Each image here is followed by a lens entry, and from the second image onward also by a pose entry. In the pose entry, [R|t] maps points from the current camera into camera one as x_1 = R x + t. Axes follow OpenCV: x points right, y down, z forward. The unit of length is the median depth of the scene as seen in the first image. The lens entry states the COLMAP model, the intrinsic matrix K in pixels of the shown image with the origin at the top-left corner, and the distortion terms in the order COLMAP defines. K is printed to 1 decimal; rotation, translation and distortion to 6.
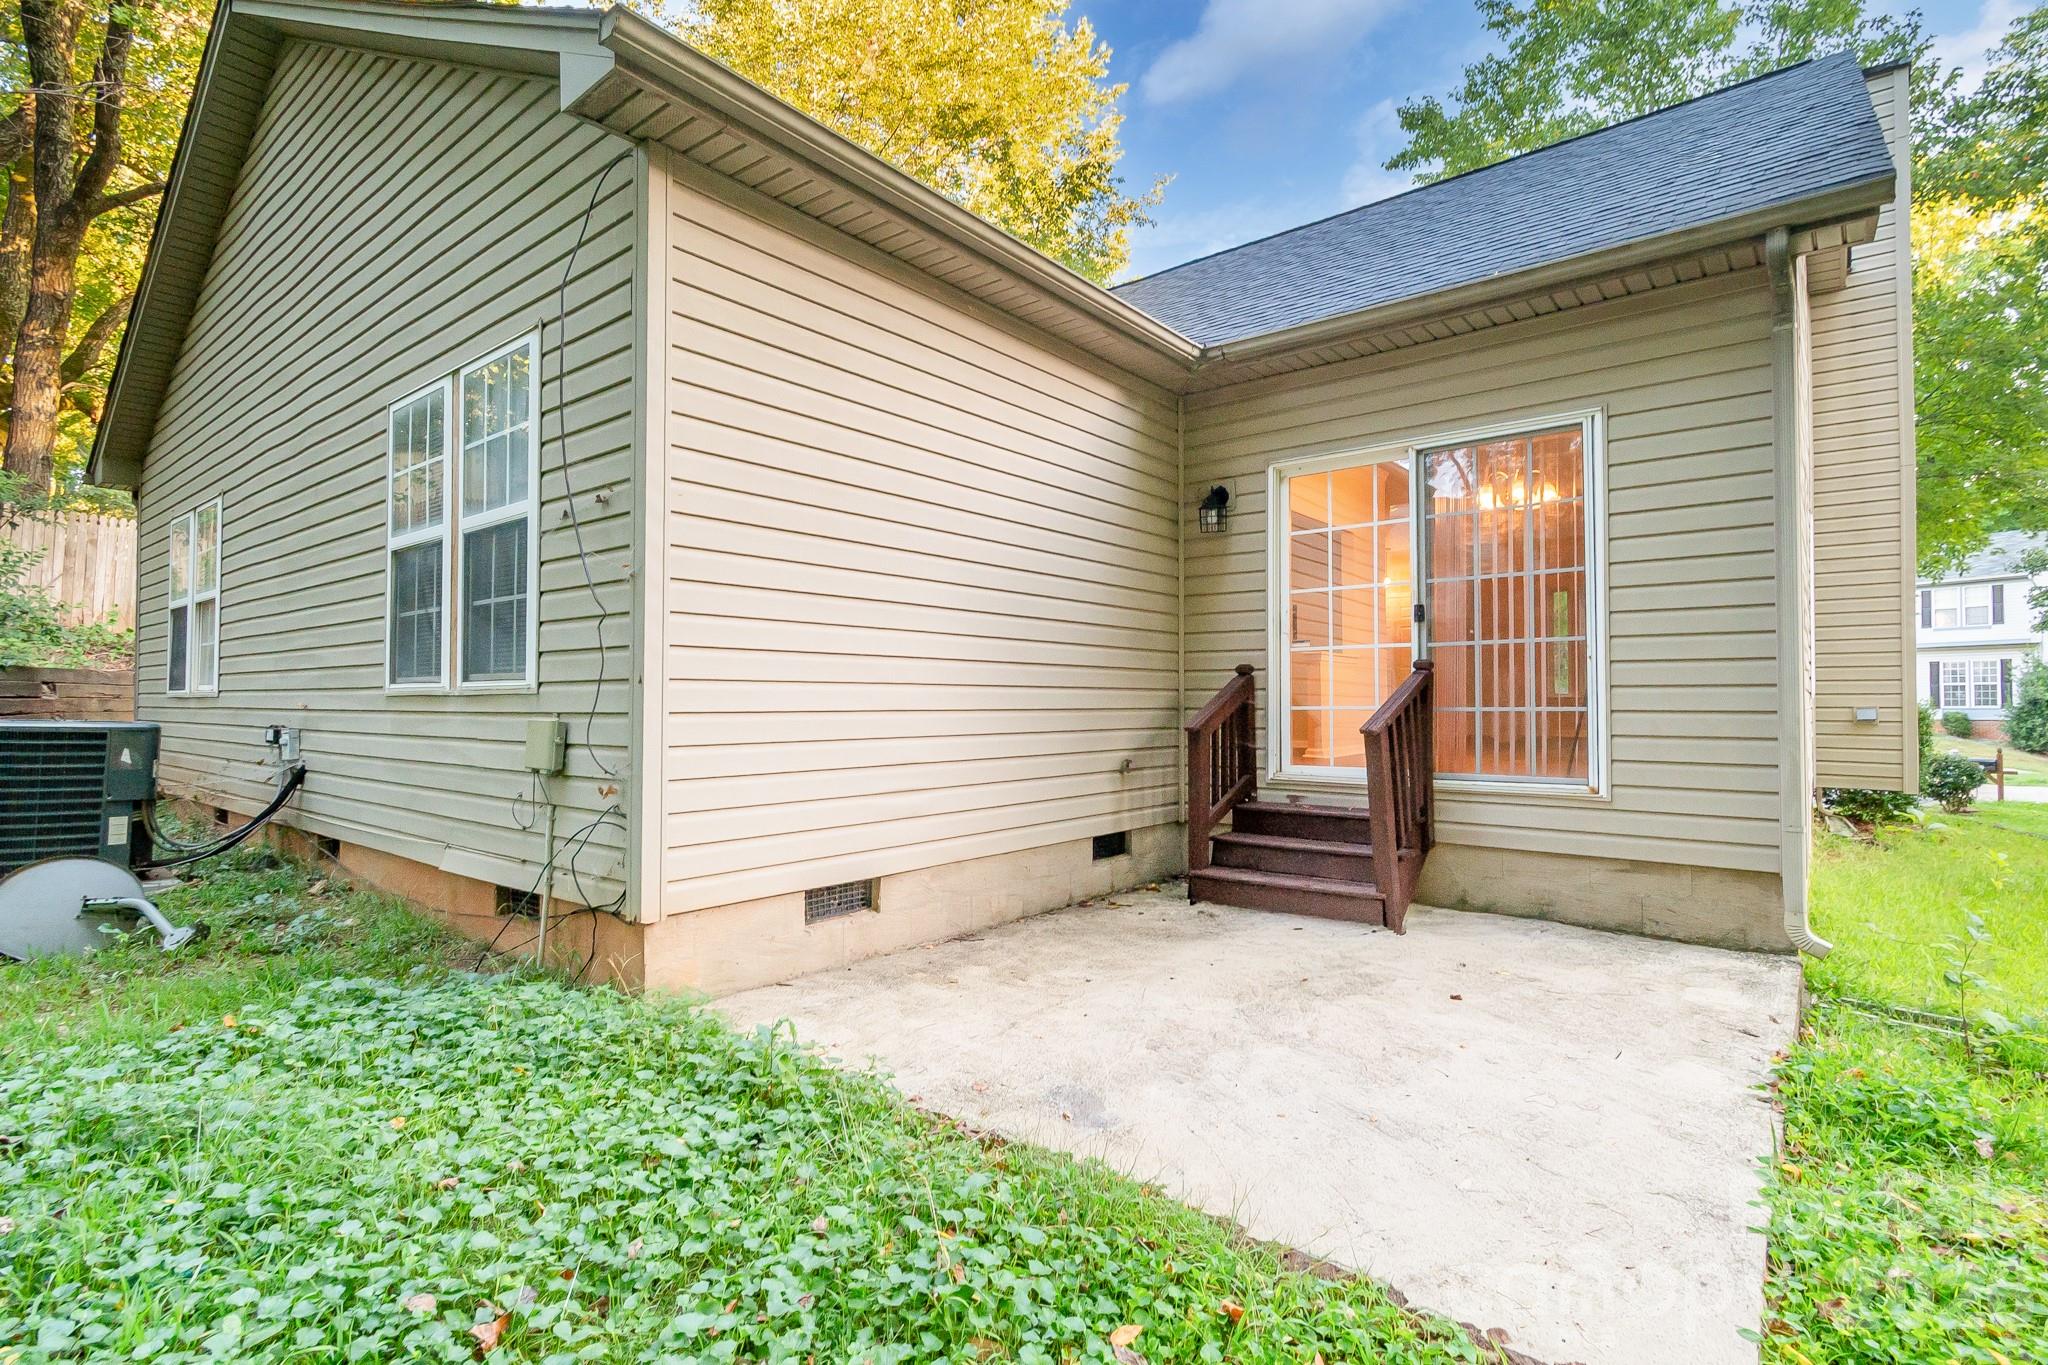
lens RADIAL K [[927.6, 0, 1015.0], [0, 927.6, 691.3], [0, 0, 1]] dist [0.012437, -0.002966]
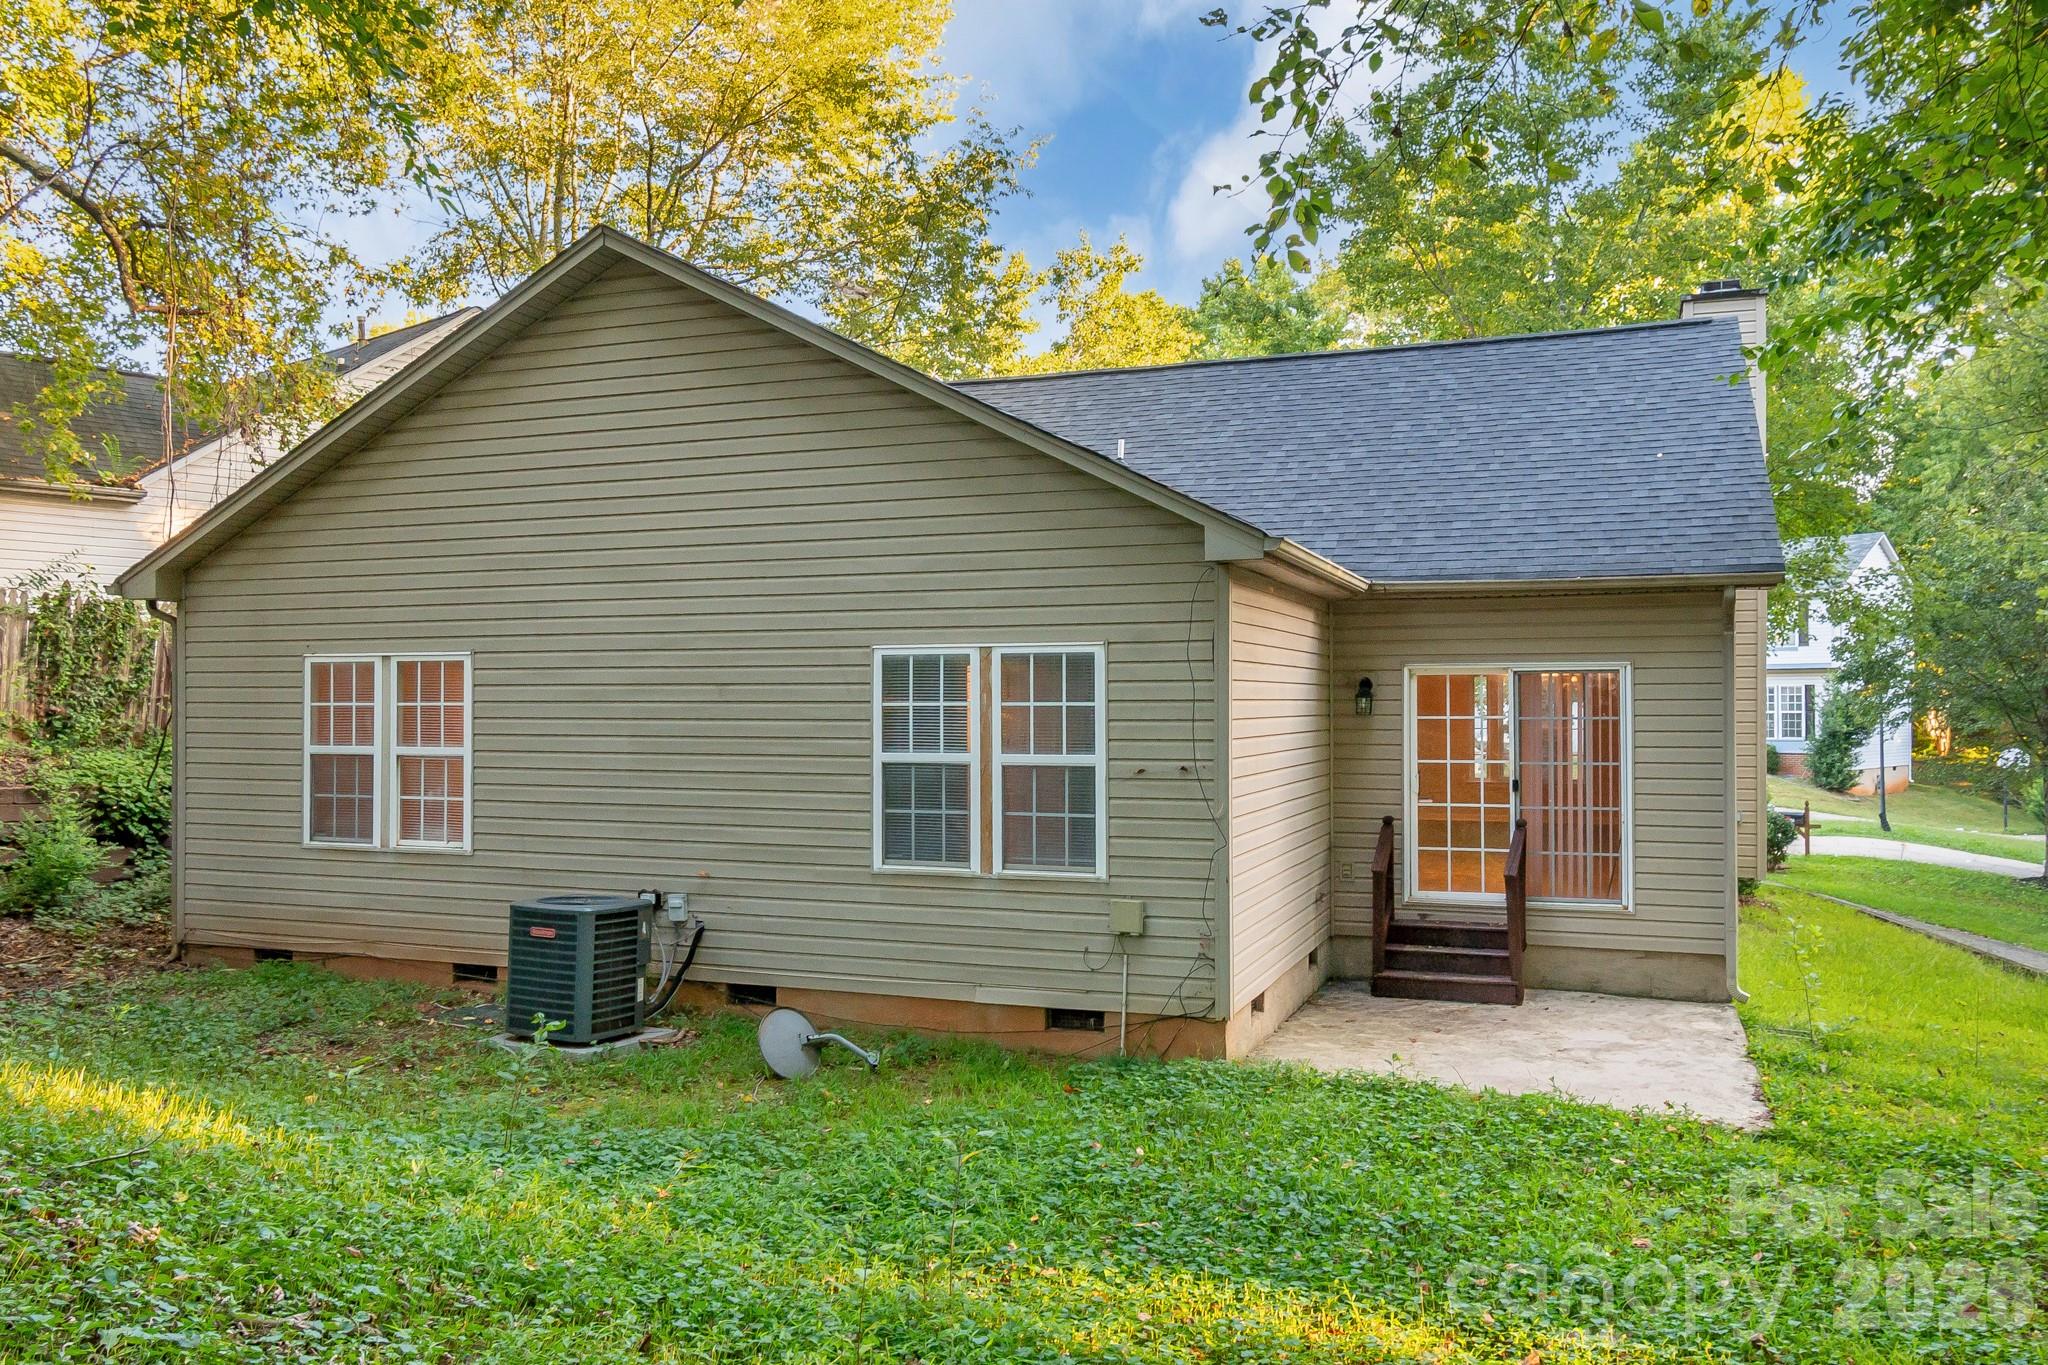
lens RADIAL K [[1537.6, 0, 1027.2], [0, 1537.6, 681.7], [0, 0, 1]] dist [0.006280, 0.003634]
pose [[0.940785, 0.008138, 0.338907, -1.050123], [-0.008324, 0.999965, -0.000904, -0.229039], [-0.338902, -0.001970, 0.940820, -0.952160]]
